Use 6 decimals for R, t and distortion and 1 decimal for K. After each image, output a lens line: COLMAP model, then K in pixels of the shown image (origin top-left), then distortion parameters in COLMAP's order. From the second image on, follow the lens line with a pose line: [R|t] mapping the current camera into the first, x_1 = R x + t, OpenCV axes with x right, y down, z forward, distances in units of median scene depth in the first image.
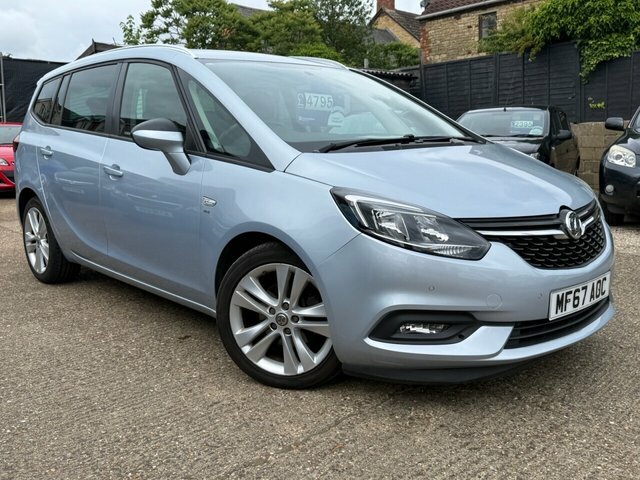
lens RADIAL K [[639.7, 0, 320.7], [0, 639.7, 241.7], [0, 0, 1]] dist [0.021256, 0.000000]
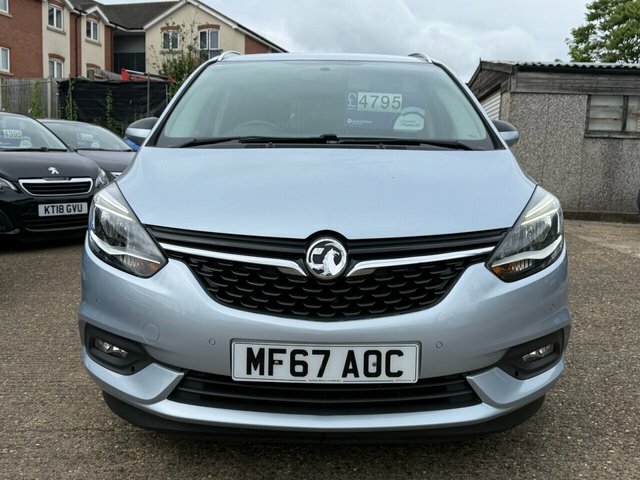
lens RADIAL K [[639.7, 0, 322.1], [0, 639.7, 241.4], [0, 0, 1]] dist [0.021256, 0.000000]
pose [[0.739420, 0.117064, -0.662989, 0.869094], [-0.140864, 0.989871, 0.017678, -0.057124], [0.658343, 0.080320, 0.748420, 0.502827]]
